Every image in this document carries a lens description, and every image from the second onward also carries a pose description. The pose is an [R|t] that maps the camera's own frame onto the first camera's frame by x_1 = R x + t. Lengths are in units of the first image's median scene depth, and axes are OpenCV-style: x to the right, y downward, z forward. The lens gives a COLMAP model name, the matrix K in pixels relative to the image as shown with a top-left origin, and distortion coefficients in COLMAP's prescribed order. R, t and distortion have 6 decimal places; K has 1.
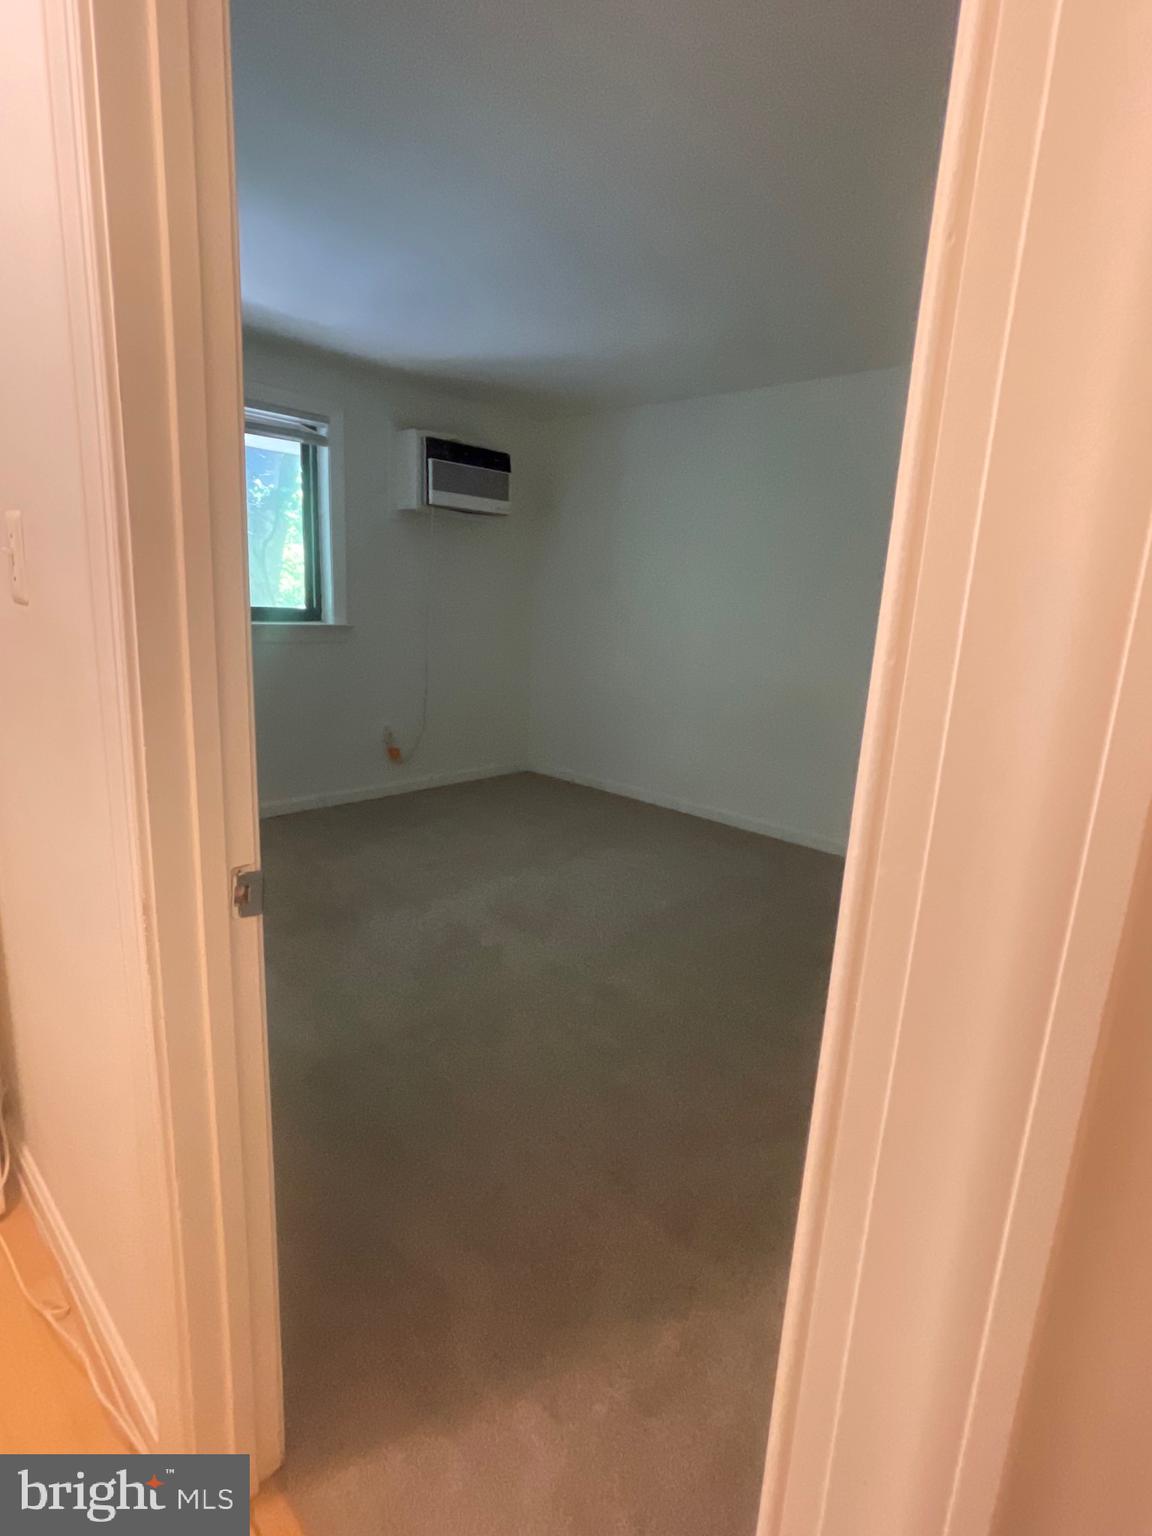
lens RADIAL K [[725.4, 0, 574.2], [0, 725.4, 762.4], [0, 0, 1]] dist [0.030936, 0.000077]
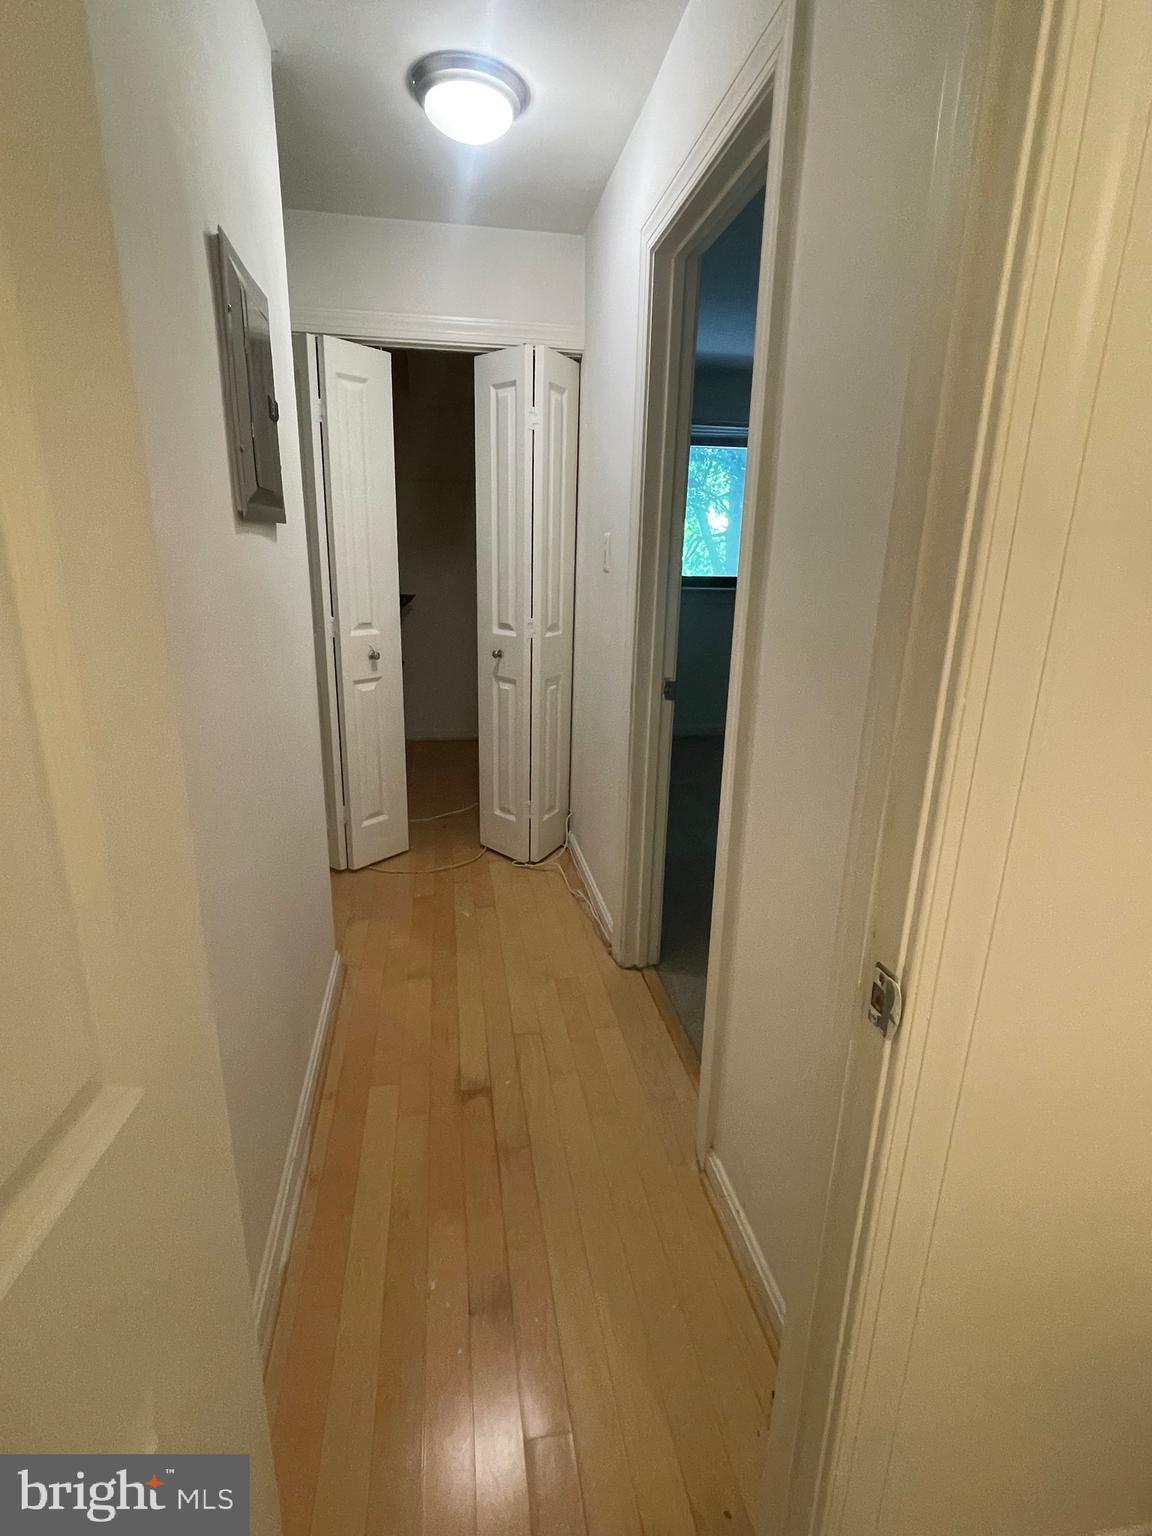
lens RADIAL K [[725.4, 0, 574.2], [0, 725.4, 762.4], [0, 0, 1]] dist [0.030936, 0.000077]
pose [[0.850476, 0.097022, -0.516989, 0.390750], [-0.076059, 0.995196, 0.061644, 0.206357], [0.520486, -0.013105, 0.853770, -0.861079]]
